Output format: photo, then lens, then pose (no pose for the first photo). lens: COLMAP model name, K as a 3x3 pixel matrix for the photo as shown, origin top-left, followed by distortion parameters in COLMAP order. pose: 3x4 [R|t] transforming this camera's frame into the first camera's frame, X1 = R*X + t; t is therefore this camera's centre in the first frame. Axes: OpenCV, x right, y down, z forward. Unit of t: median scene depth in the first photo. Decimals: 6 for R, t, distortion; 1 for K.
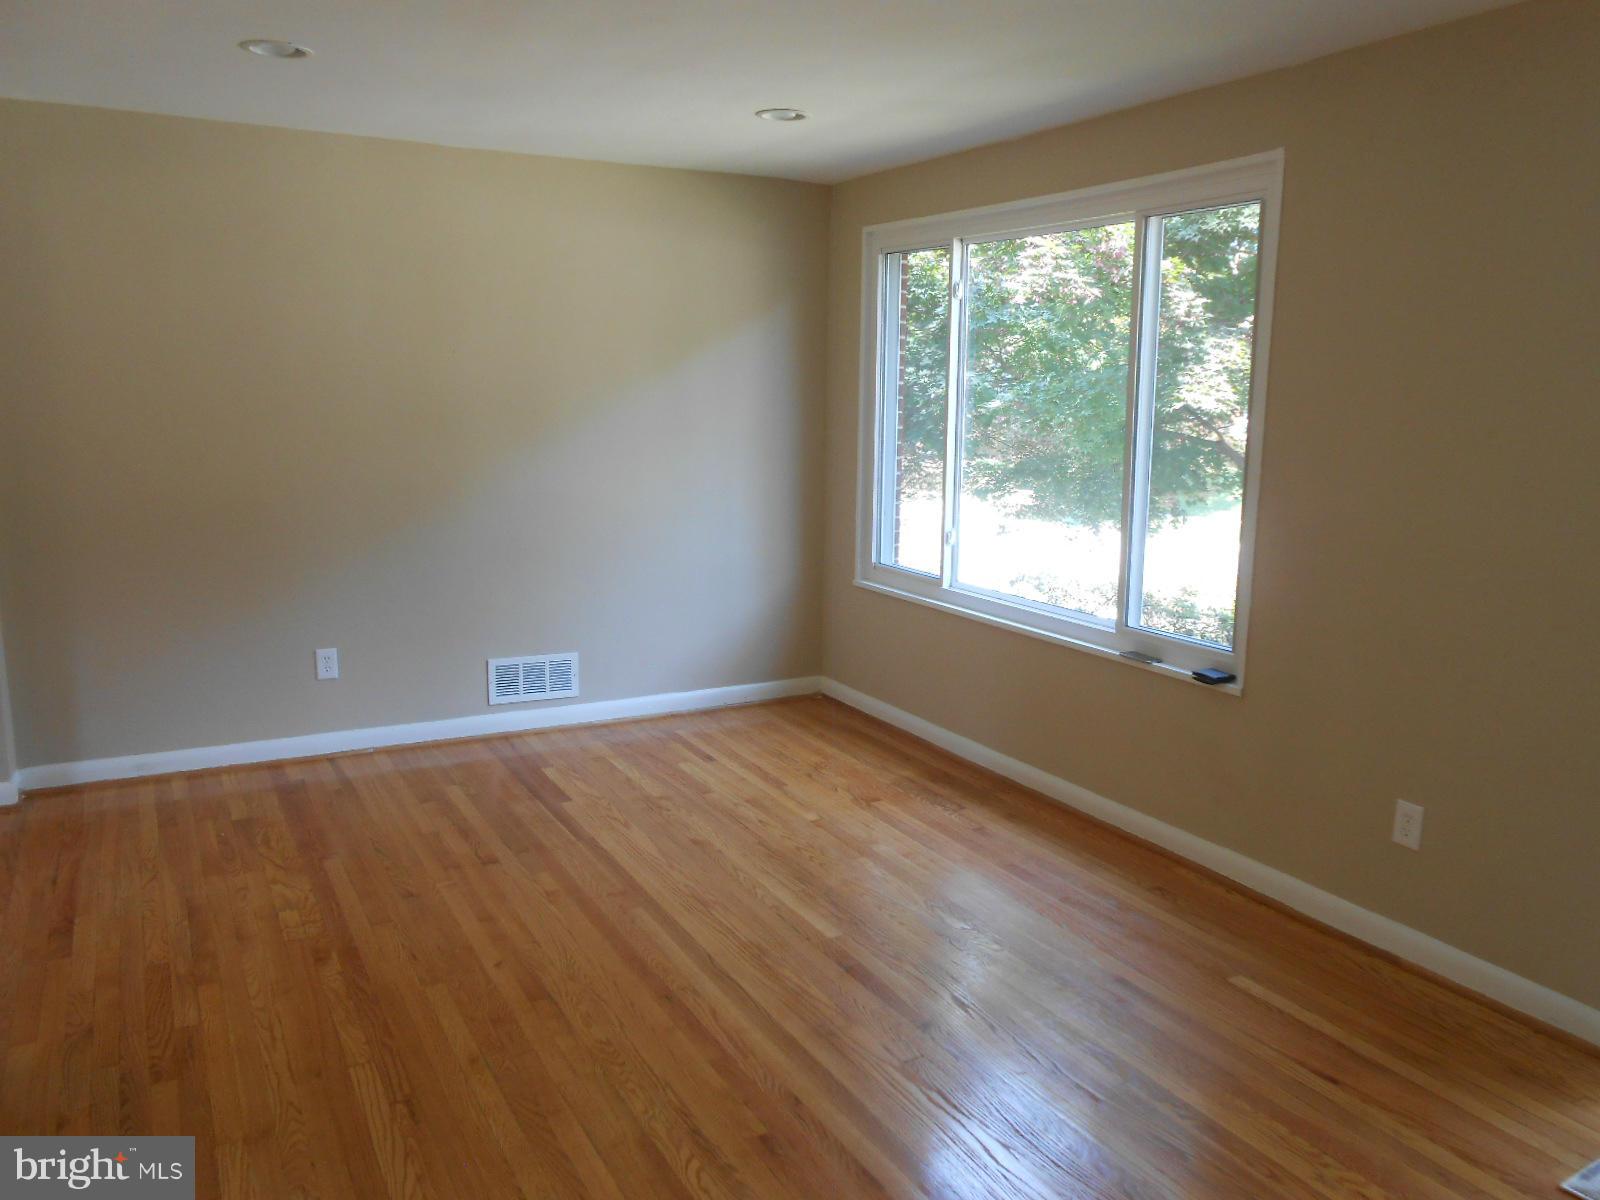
lens RADIAL K [[1264.3, 0, 814.8], [0, 1264.3, 596.7], [0, 0, 1]] dist [-0.011508, 0.034245]
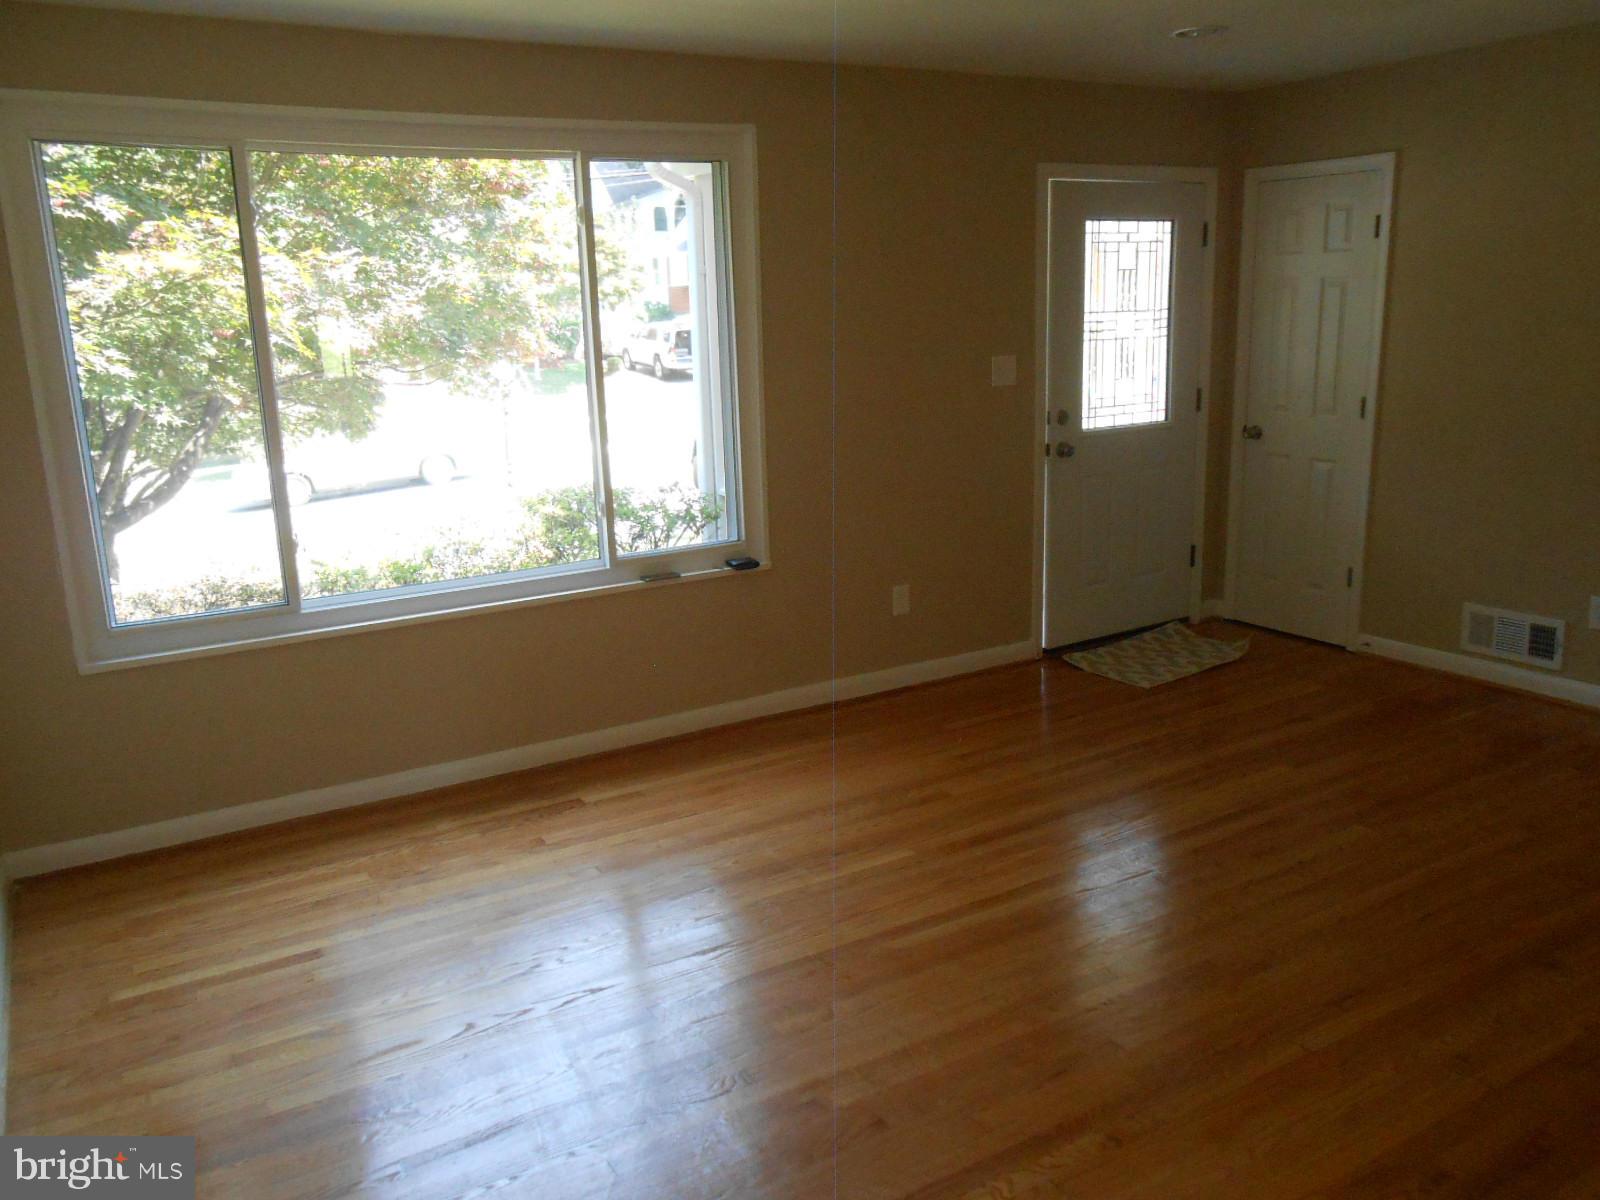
lens RADIAL K [[1264.3, 0, 814.8], [0, 1264.3, 601.3], [0, 0, 1]] dist [-0.011508, 0.034245]
pose [[-0.037023, -0.250629, 0.967375, -0.683599], [0.200502, 0.946491, 0.252891, -0.153450], [-0.978994, 0.203323, 0.015210, 0.730853]]
